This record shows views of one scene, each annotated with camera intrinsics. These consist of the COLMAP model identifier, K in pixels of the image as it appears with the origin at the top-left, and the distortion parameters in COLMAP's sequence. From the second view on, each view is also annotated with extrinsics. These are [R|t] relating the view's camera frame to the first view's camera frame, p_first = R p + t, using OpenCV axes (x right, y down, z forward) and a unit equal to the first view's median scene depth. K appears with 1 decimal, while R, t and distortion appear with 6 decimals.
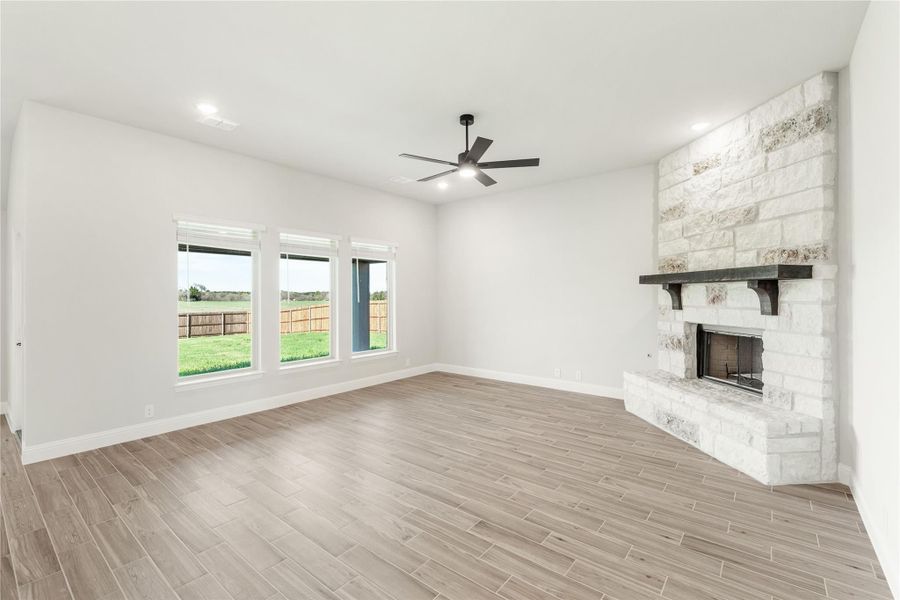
lens RADIAL K [[390.9, 0, 452.7], [0, 390.9, 297.1], [0, 0, 1]] dist [-0.002868, -0.000382]
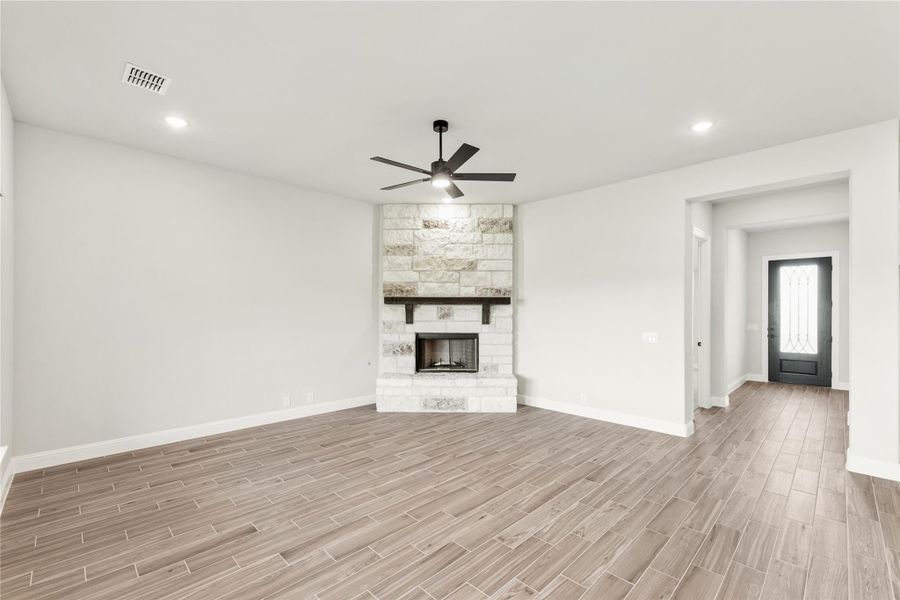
lens RADIAL K [[390.9, 0, 436.6], [0, 390.9, 312.4], [0, 0, 1]] dist [-0.002868, -0.000382]
pose [[0.129706, 0.000718, 0.991552, -0.917097], [0.003223, 0.999994, -0.001145, -0.006190], [-0.991547, 0.003344, 0.129703, 0.909954]]
